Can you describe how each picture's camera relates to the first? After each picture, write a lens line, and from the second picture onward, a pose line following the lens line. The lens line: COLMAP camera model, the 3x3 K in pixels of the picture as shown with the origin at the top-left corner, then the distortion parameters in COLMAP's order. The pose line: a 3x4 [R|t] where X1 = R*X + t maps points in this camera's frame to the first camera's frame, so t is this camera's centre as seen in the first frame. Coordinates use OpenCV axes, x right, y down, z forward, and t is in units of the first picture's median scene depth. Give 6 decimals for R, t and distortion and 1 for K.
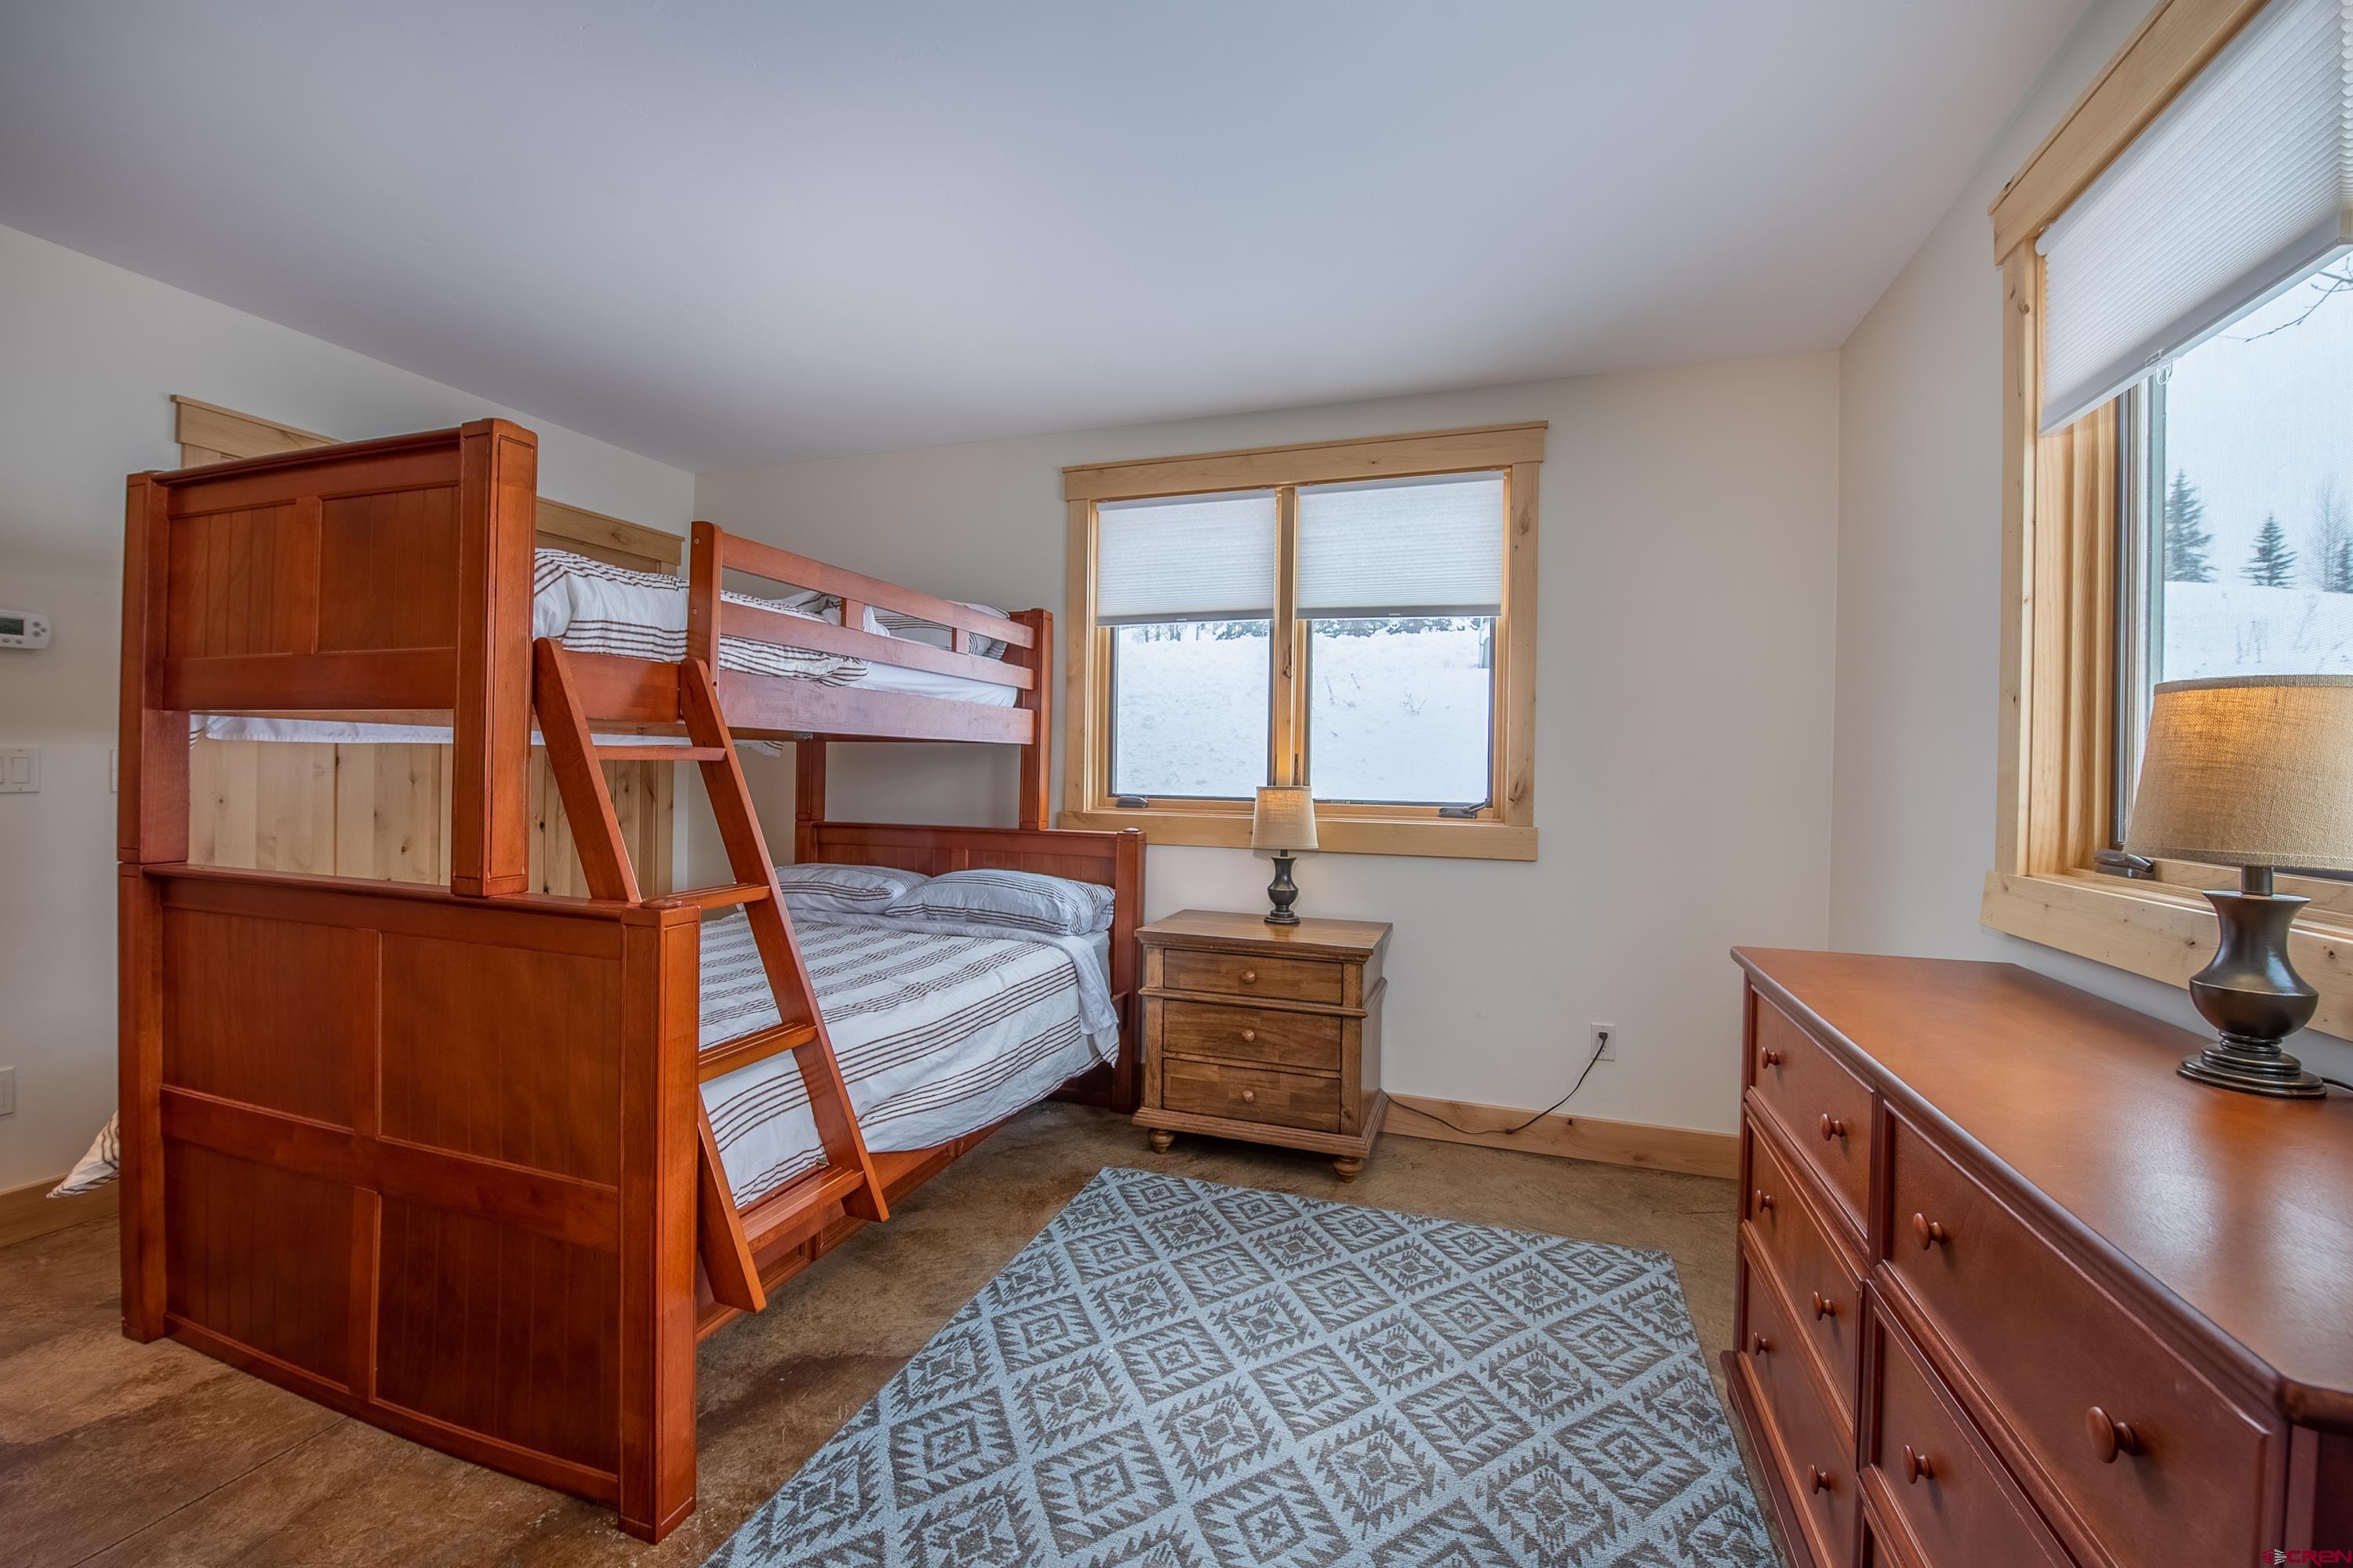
lens RADIAL K [[961.3, 0, 1167.8], [0, 961.3, 778.1], [0, 0, 1]] dist [-0.014189, -0.000491]
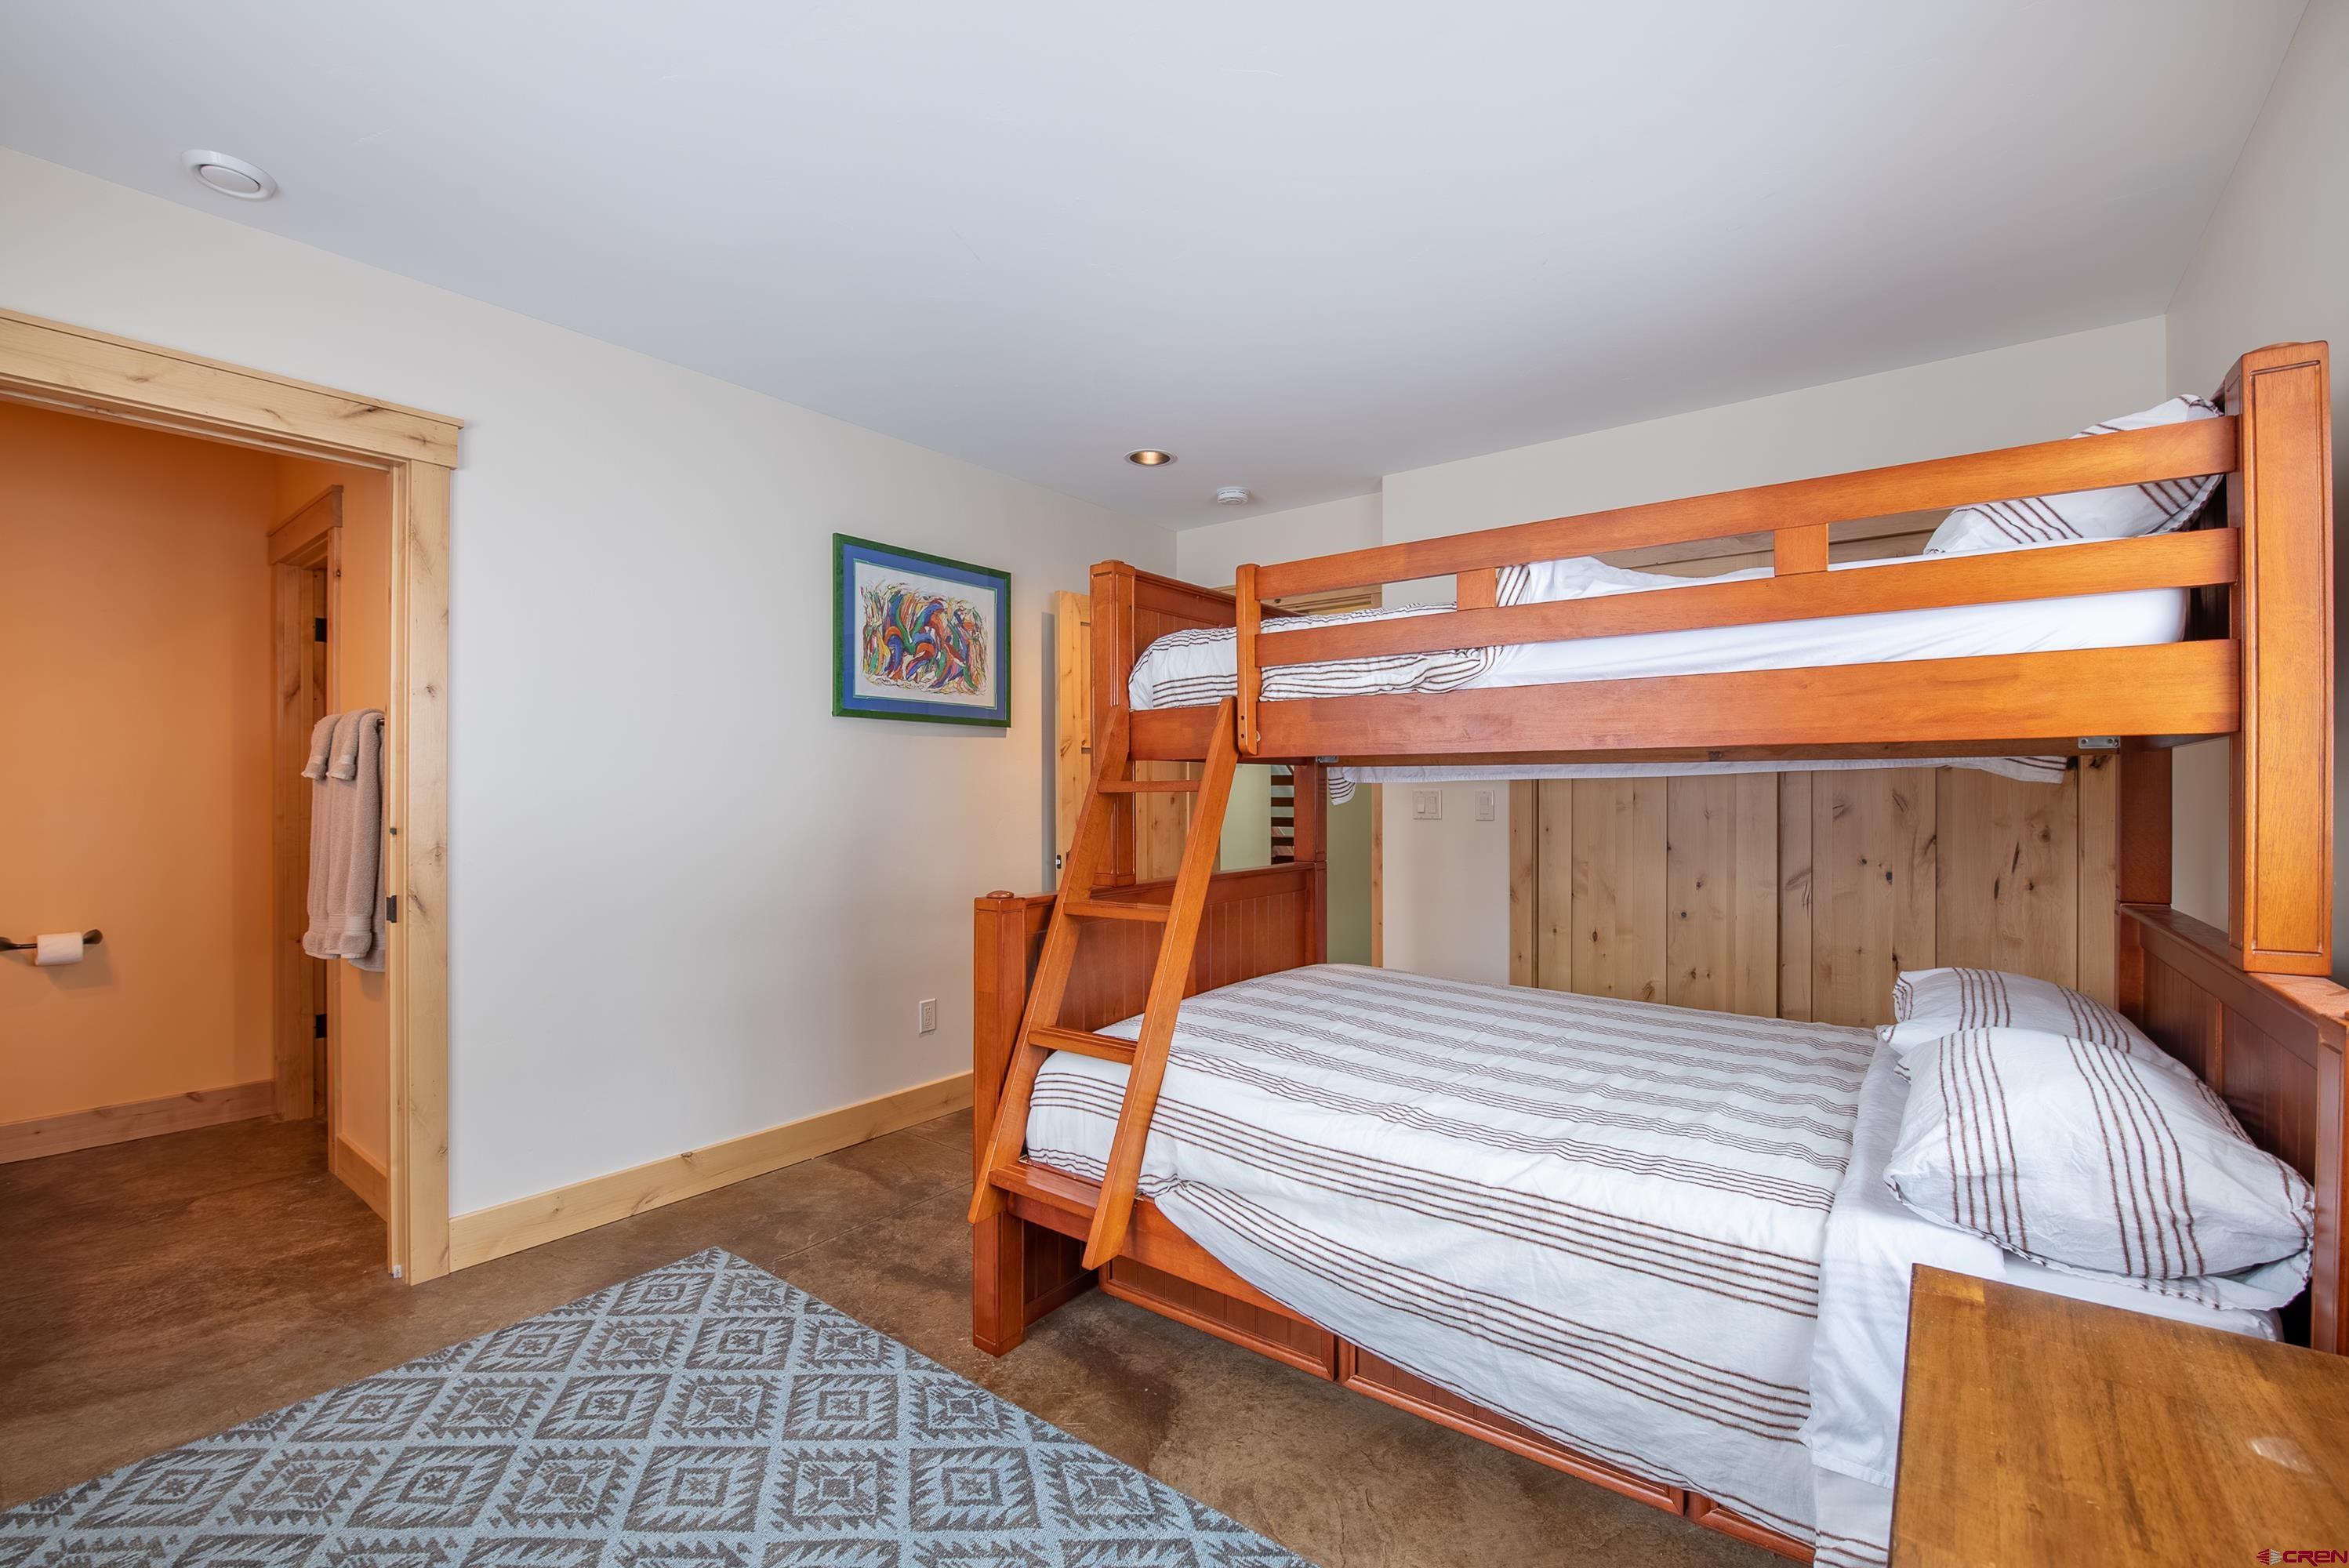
lens RADIAL K [[979.7, 0, 1156.2], [0, 979.7, 791.1], [0, 0, 1]] dist [-0.012278, -0.000159]
pose [[-0.308350, -0.014868, -0.951157, 0.548521], [-0.016922, 0.999805, -0.010142, -0.005824], [0.951122, 0.012968, -0.308542, 1.203903]]
